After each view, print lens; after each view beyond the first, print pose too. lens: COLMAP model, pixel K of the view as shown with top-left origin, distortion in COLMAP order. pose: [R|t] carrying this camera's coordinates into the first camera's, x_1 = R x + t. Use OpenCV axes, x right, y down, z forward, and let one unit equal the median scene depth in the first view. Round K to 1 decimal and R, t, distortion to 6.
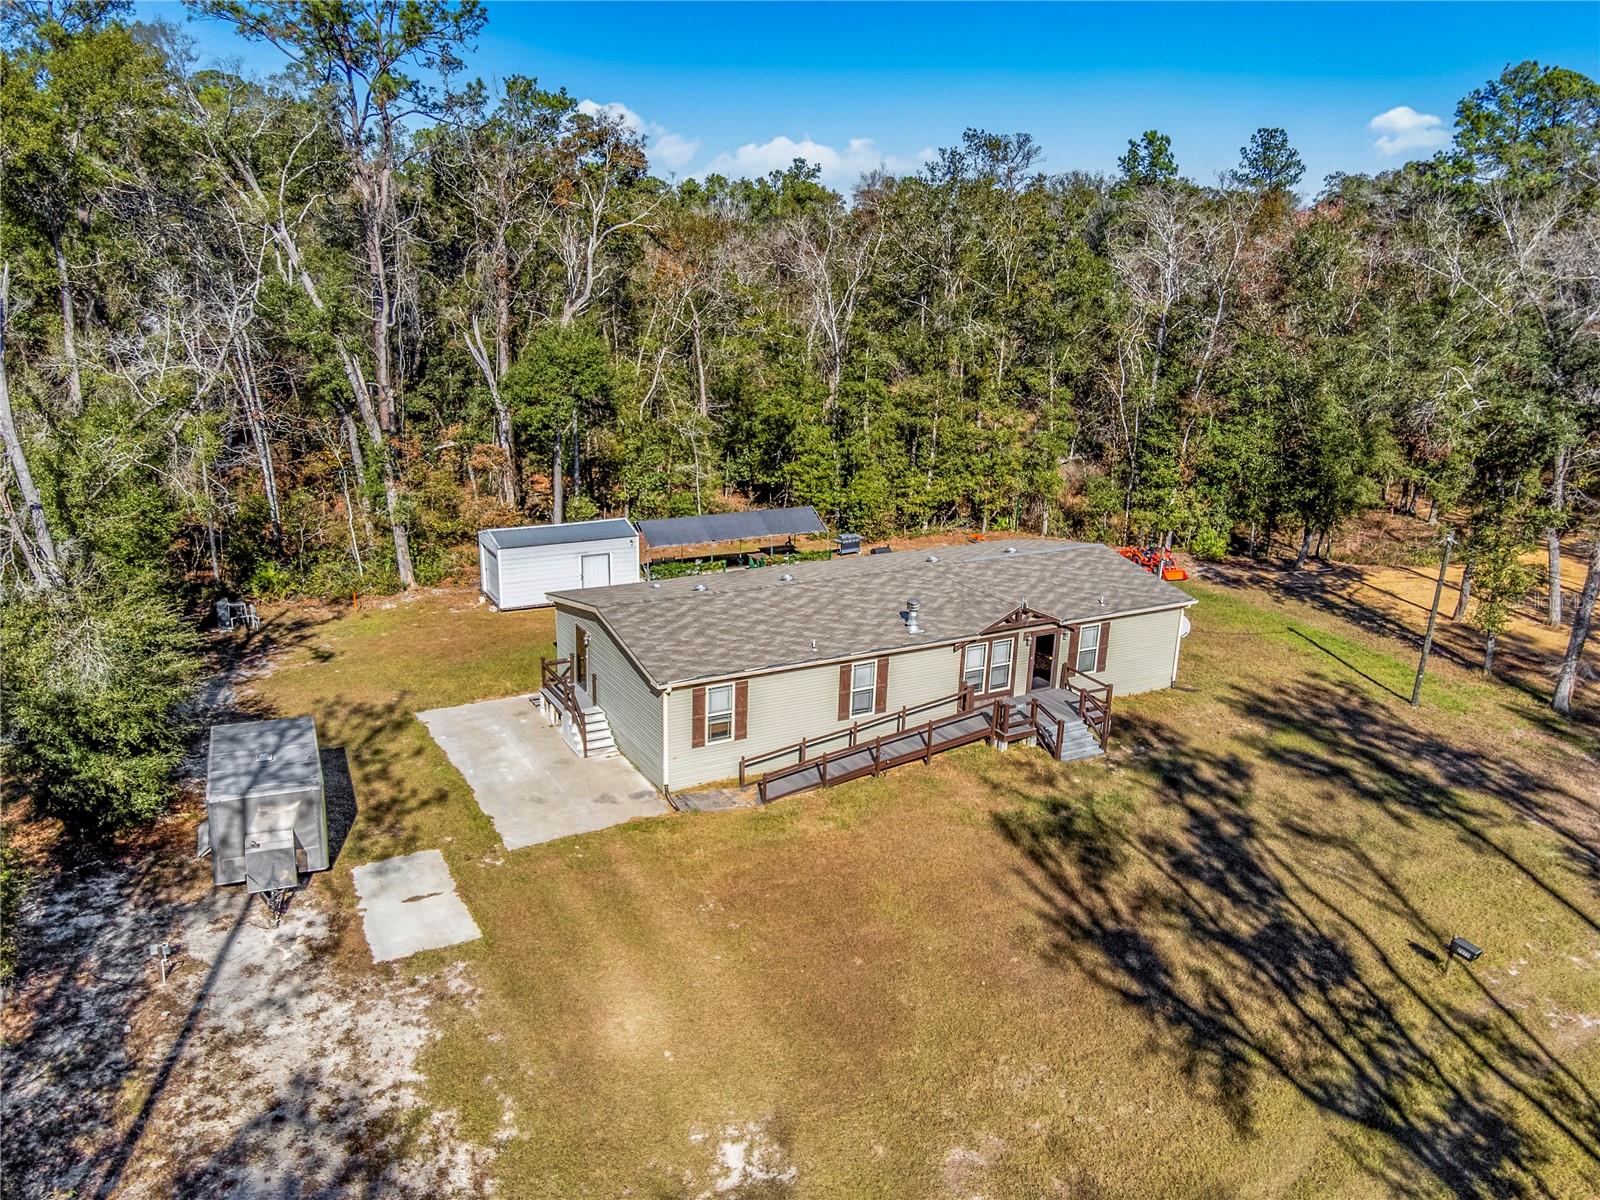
lens RADIAL K [[1275.7, 0, 808.9], [0, 1275.7, 606.4], [0, 0, 1]] dist [0.040933, 0.012162]
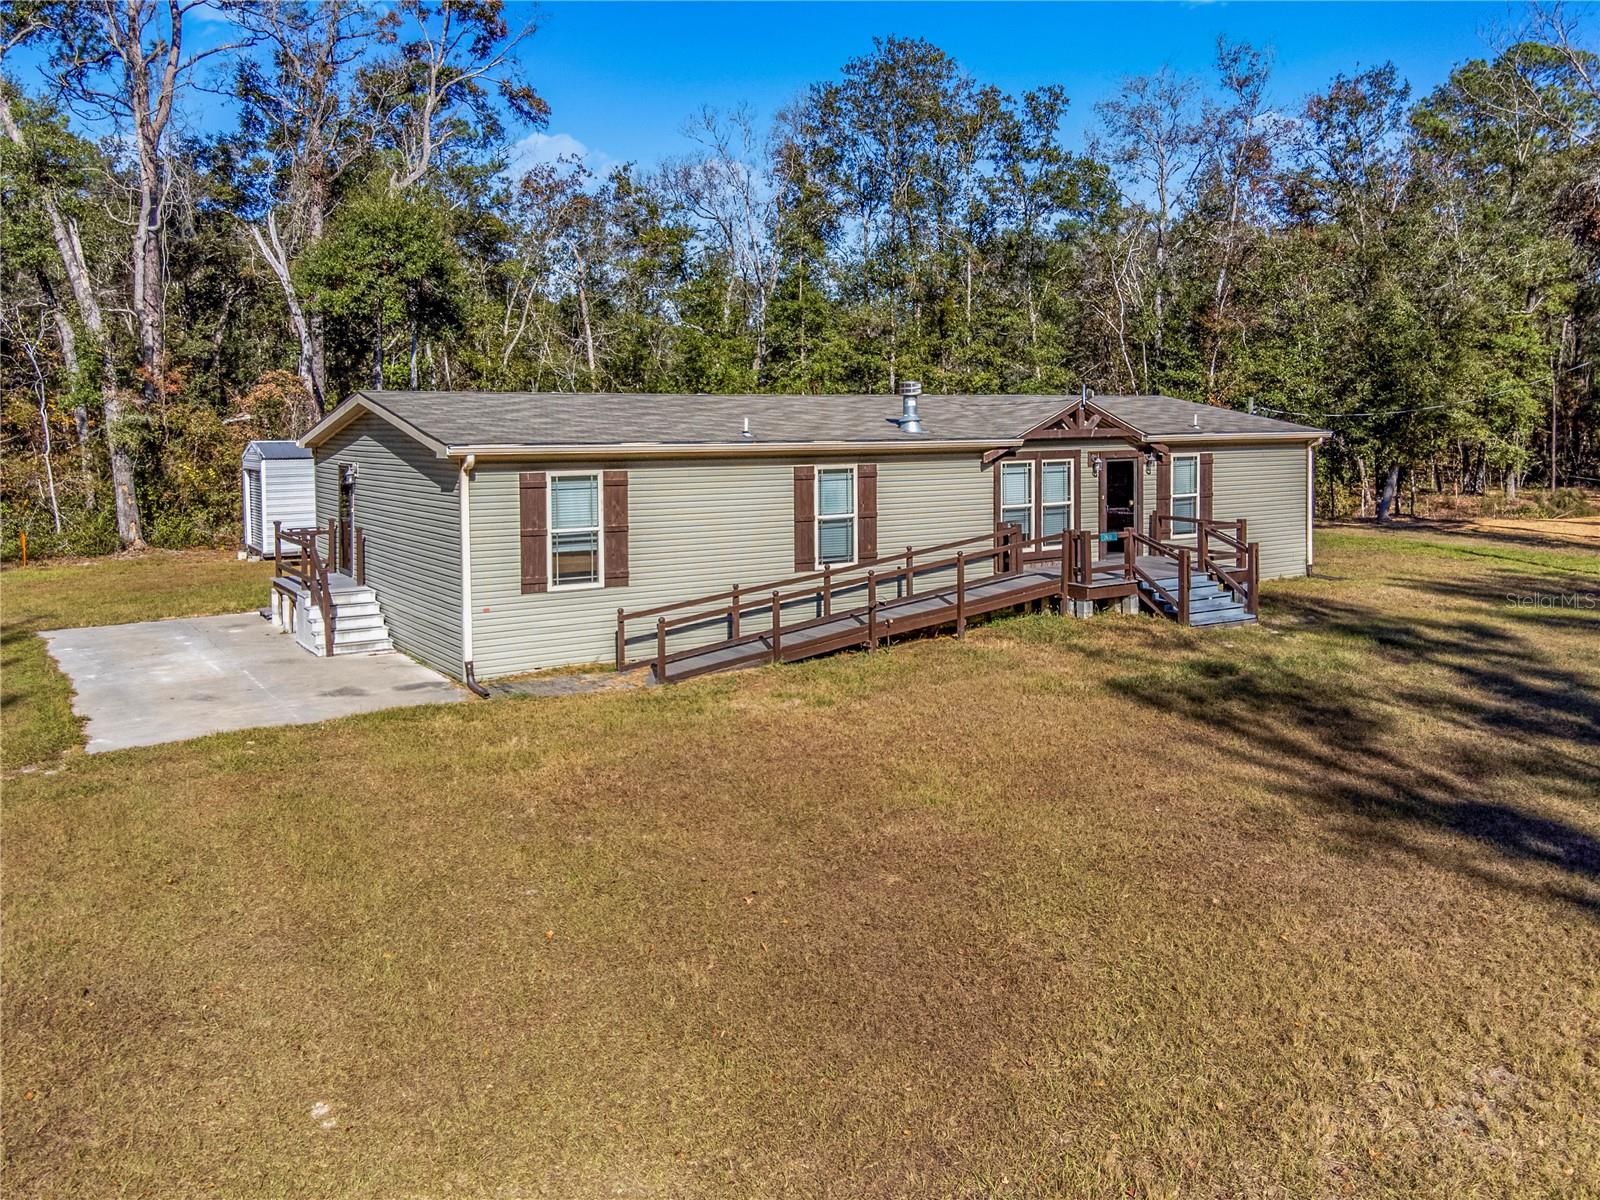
lens RADIAL K [[1117.4, 0, 810.3], [0, 1117.4, 600.6], [0, 0, 1]] dist [0.012224, 0.015924]
pose [[0.996625, -0.043764, 0.069445, -0.005125], [0.061279, 0.959572, -0.274711, 0.235478], [-0.054615, 0.278039, 0.959016, 0.527500]]
